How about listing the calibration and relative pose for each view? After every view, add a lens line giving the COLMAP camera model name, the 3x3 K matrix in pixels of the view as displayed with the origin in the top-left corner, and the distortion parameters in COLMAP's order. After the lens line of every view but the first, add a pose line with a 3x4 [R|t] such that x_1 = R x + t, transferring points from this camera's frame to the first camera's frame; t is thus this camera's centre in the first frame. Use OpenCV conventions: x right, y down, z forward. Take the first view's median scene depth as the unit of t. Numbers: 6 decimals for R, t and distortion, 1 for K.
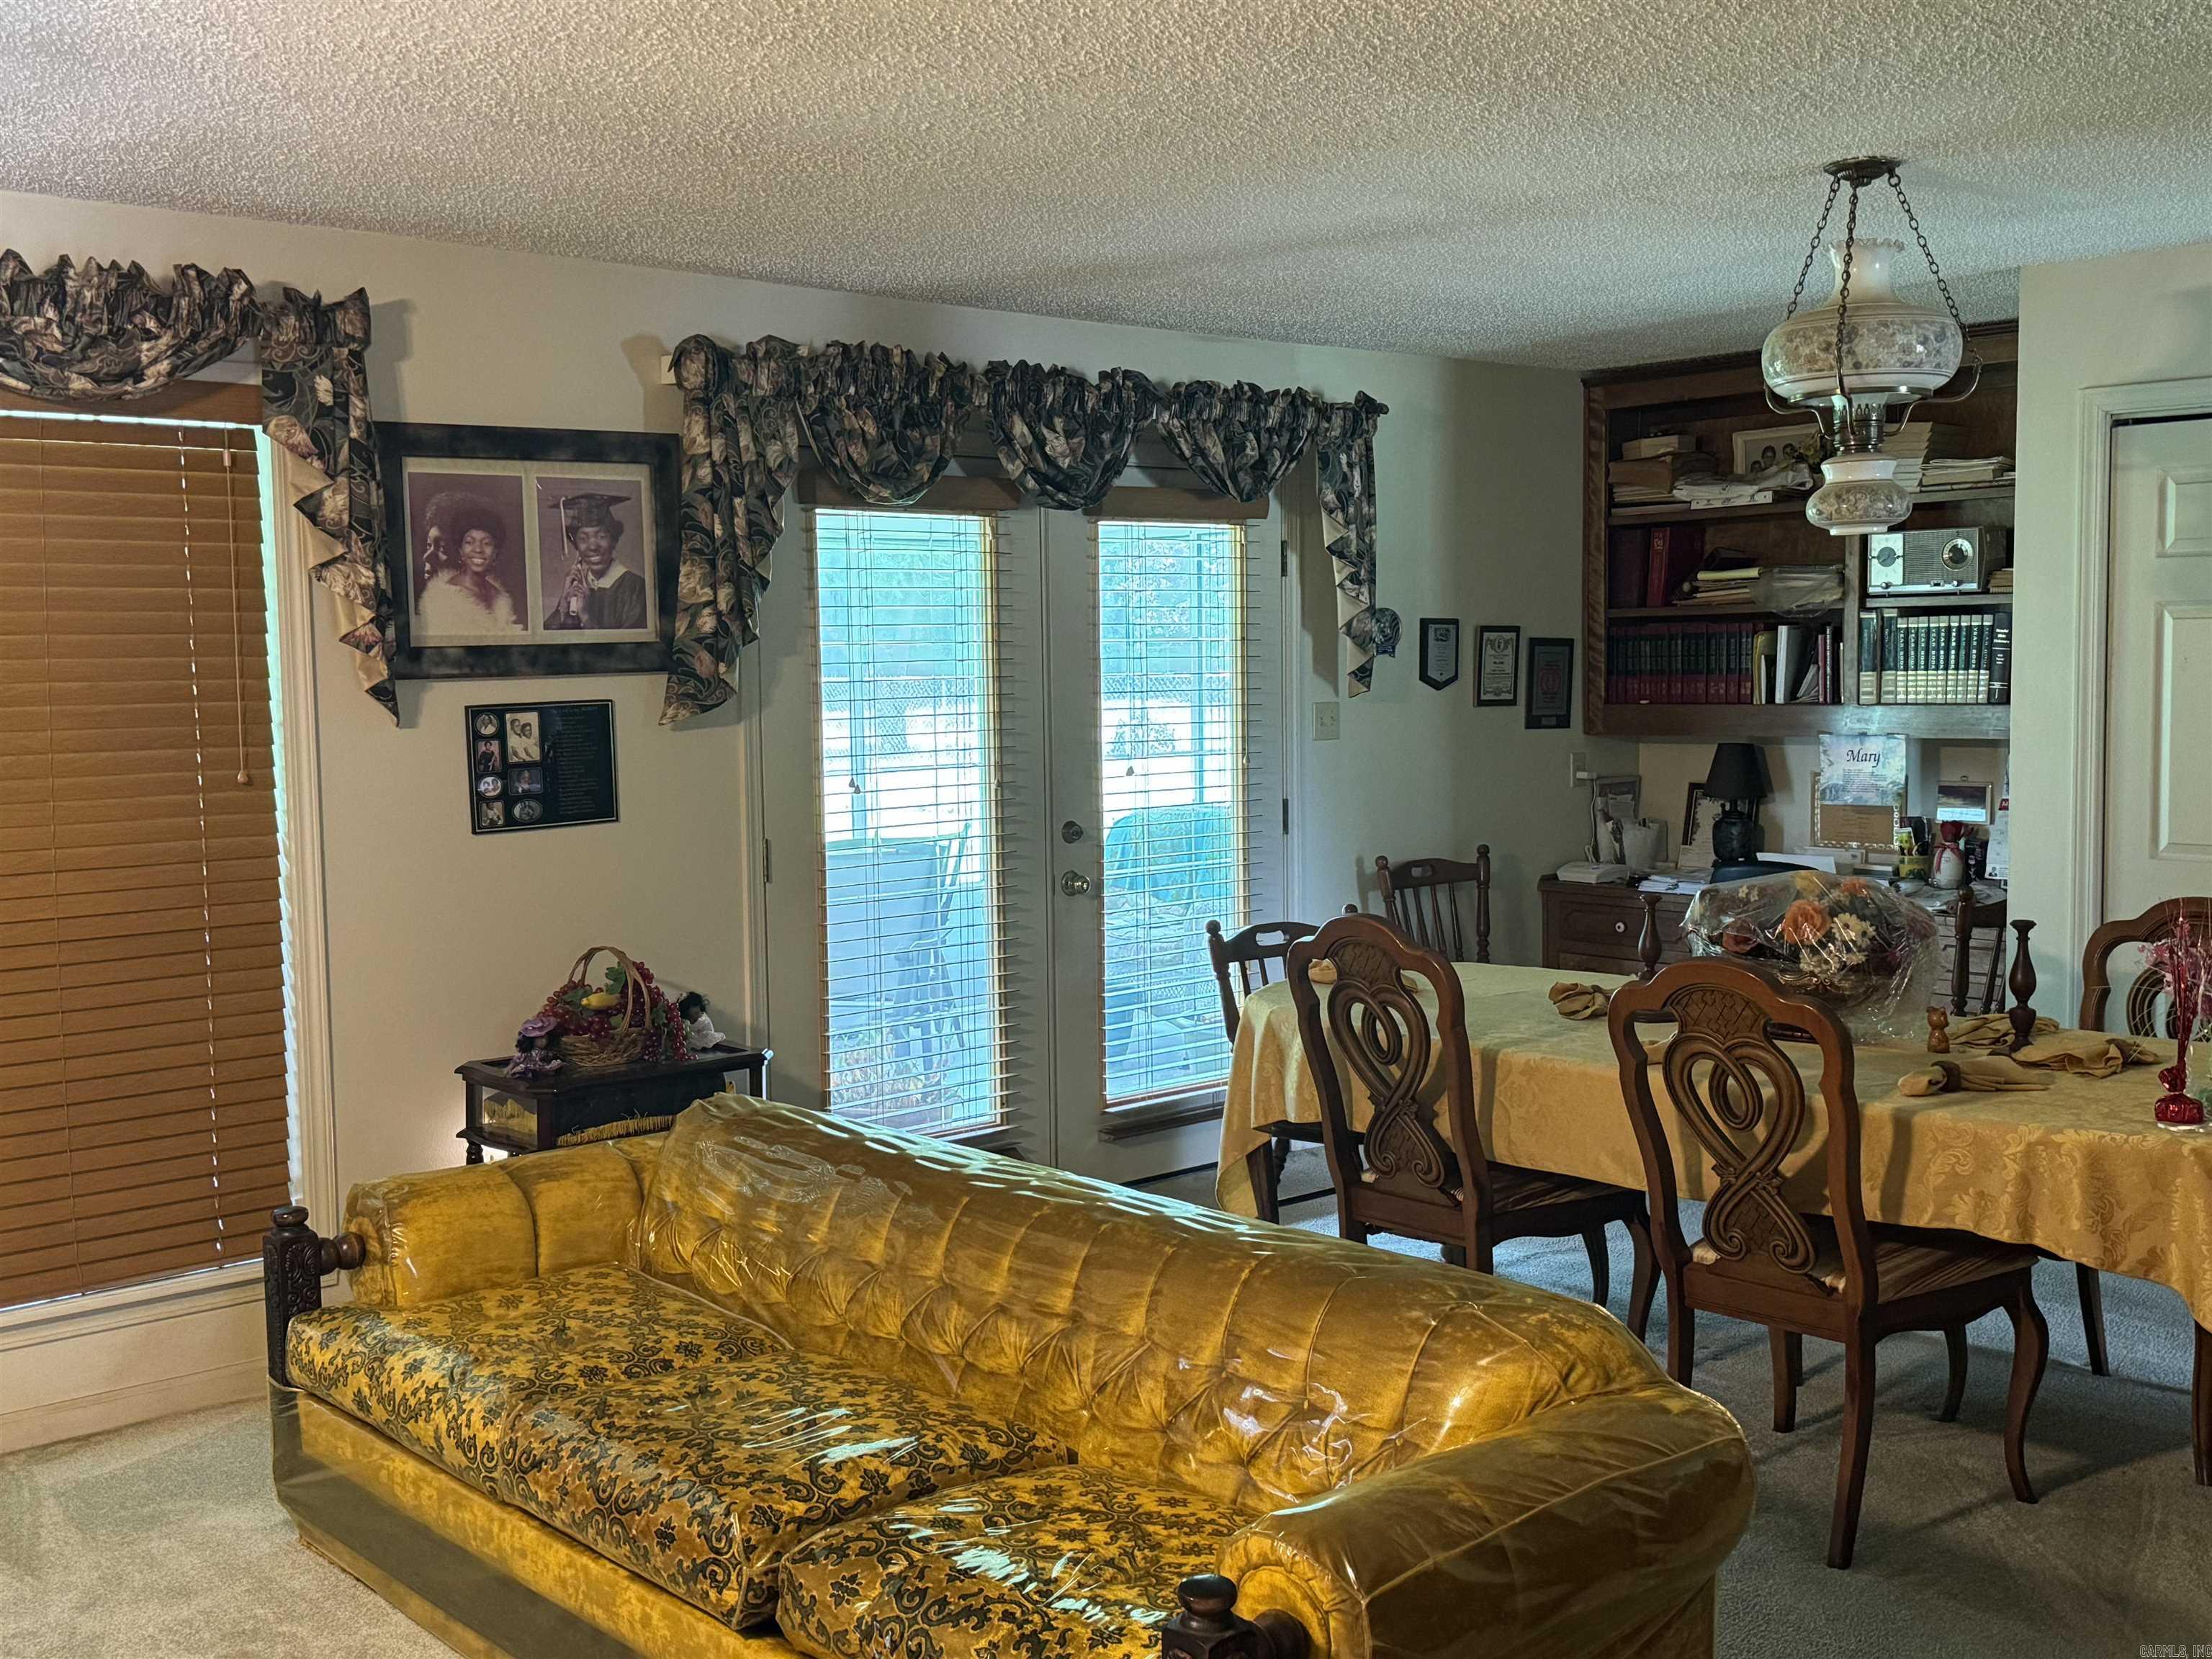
lens RADIAL K [[2267.5, 0, 1107.7], [0, 2267.5, 830.8], [0, 0, 1]] dist [0.185974, -0.393781]
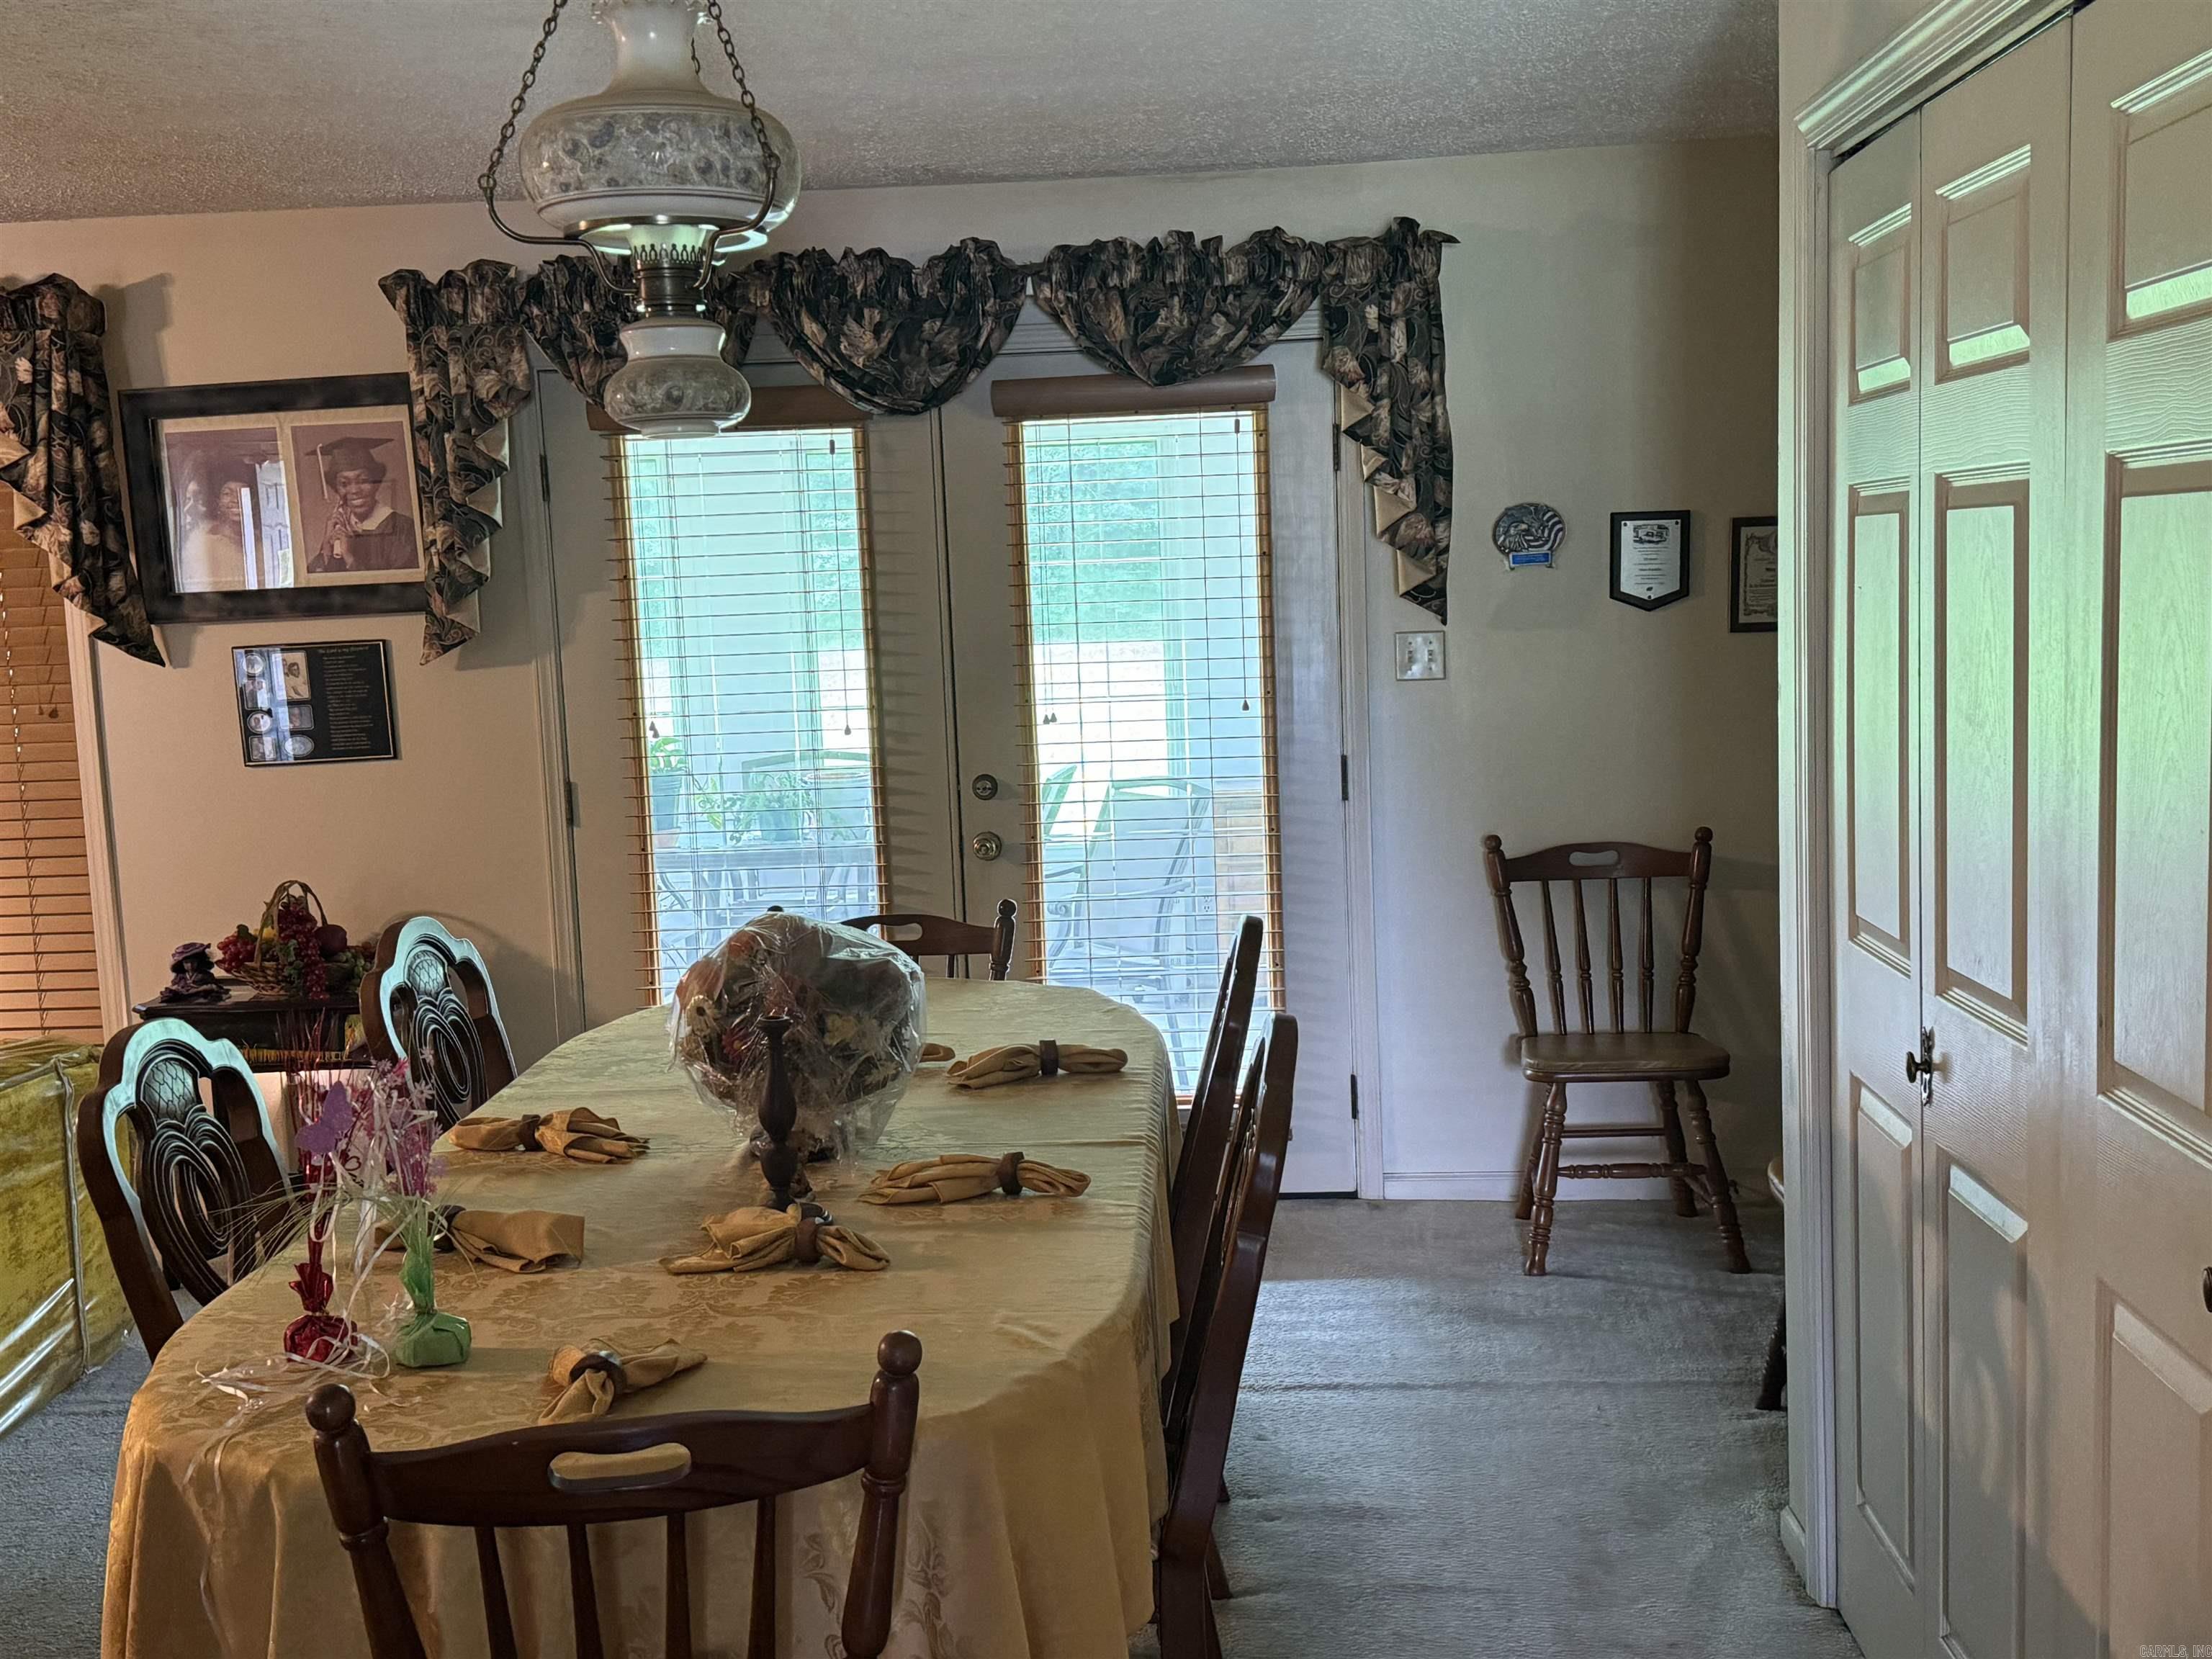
lens RADIAL K [[2267.5, 0, 1107.7], [0, 2267.5, 830.8], [0, 0, 1]] dist [0.185974, -0.393781]
pose [[0.714080, 0.067807, -0.696772, 0.838942], [-0.026643, 0.997209, 0.069739, -0.059765], [0.699557, -0.031236, 0.713894, 0.557060]]
